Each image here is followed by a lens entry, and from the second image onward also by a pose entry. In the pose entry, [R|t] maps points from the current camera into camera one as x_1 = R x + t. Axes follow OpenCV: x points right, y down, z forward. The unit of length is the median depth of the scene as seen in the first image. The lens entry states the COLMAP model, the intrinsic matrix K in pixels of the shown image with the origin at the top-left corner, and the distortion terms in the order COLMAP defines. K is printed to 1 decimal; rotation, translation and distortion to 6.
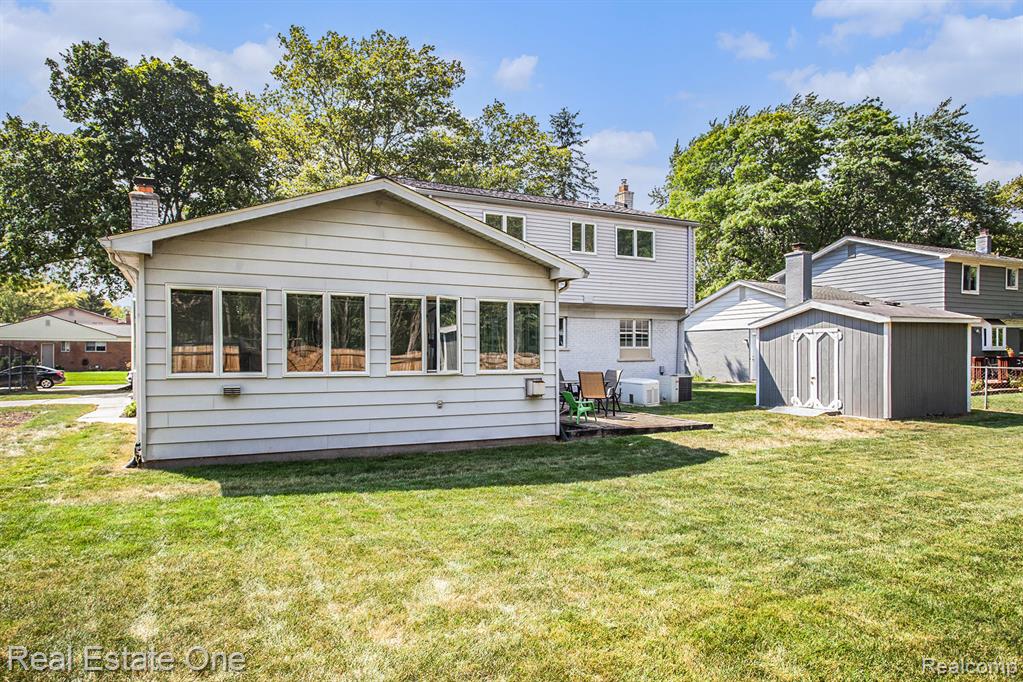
lens RADIAL K [[665.2, 0, 512.3], [0, 665.2, 343.1], [0, 0, 1]] dist [0.018106, 0.004129]
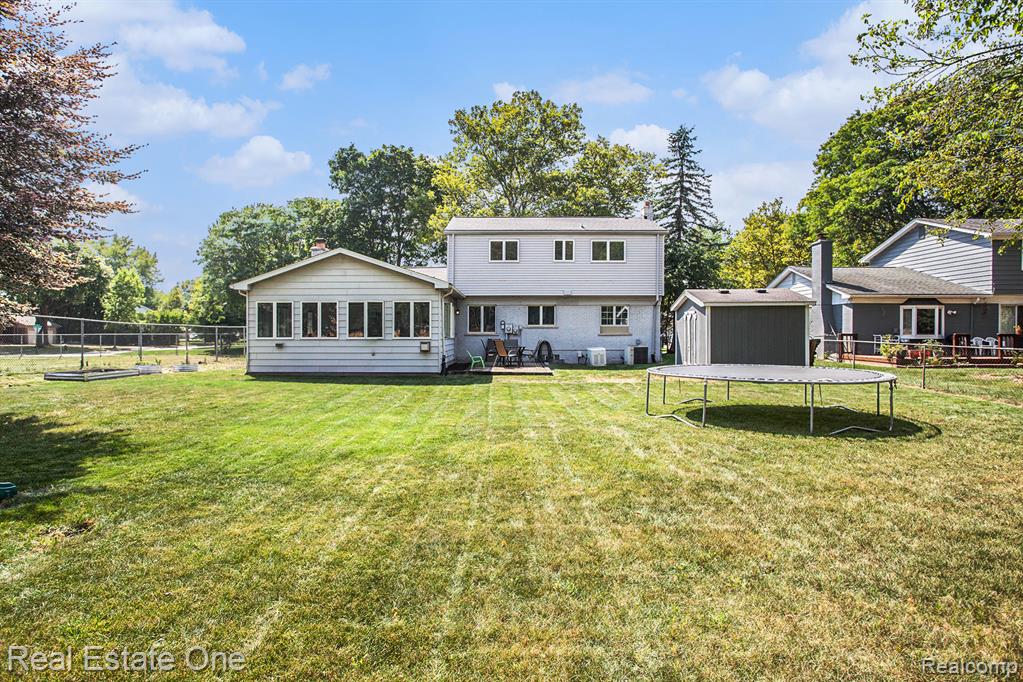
lens RADIAL K [[625.0, 0, 510.9], [0, 625.0, 342.8], [0, 0, 1]] dist [-0.030817, 0.000400]
pose [[0.883098, 0.008036, -0.469120, 0.653145], [0.007571, 0.999479, 0.031373, 0.000393], [0.469128, -0.031257, 0.882577, -0.275478]]
